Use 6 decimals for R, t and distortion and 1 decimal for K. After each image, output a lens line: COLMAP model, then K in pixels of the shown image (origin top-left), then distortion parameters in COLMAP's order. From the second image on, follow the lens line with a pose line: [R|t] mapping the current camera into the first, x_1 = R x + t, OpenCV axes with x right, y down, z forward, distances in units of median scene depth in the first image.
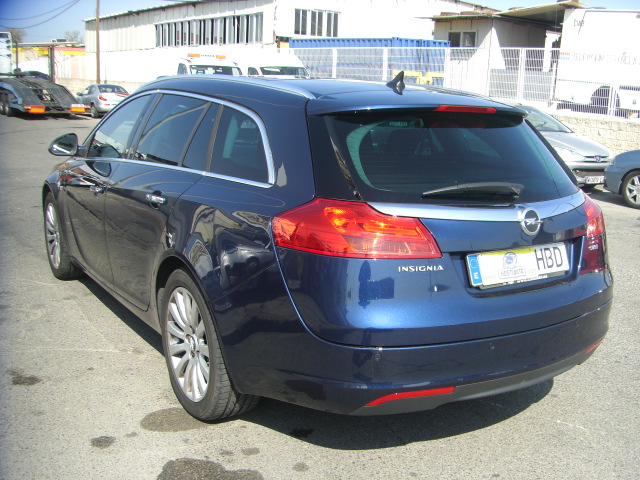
lens RADIAL K [[725.2, 0, 376.7], [0, 725.2, 311.3], [0, 0, 1]] dist [-0.176840, 0.083230]
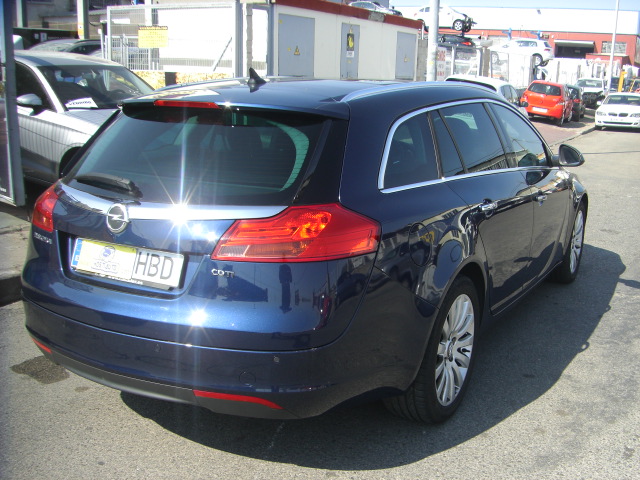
lens RADIAL K [[725.2, 0, 376.7], [0, 725.2, 311.3], [0, 0, 1]] dist [-0.176840, 0.083230]
pose [[0.472094, 0.253706, -0.844251, 1.038711], [-0.281788, 0.950877, 0.128176, -0.193946], [0.835298, 0.177389, 0.520395, 0.705576]]
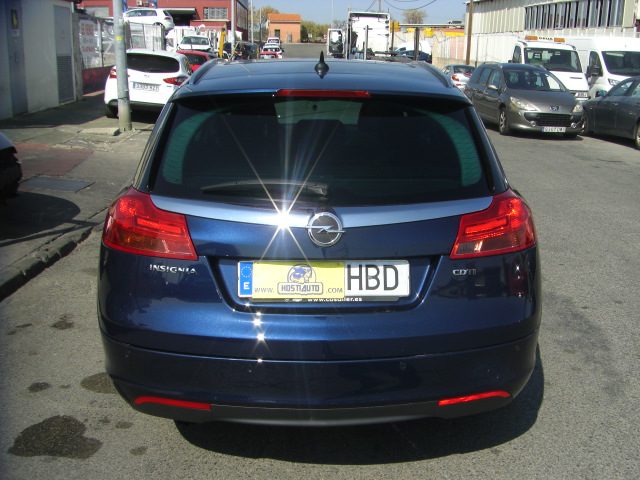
lens RADIAL K [[725.2, 0, 376.7], [0, 725.2, 311.3], [0, 0, 1]] dist [-0.176840, 0.083230]
pose [[0.860250, 0.153831, -0.486112, 0.585593], [-0.143447, 0.987911, 0.058775, -0.077390], [0.489277, 0.019170, 0.871918, 0.267341]]
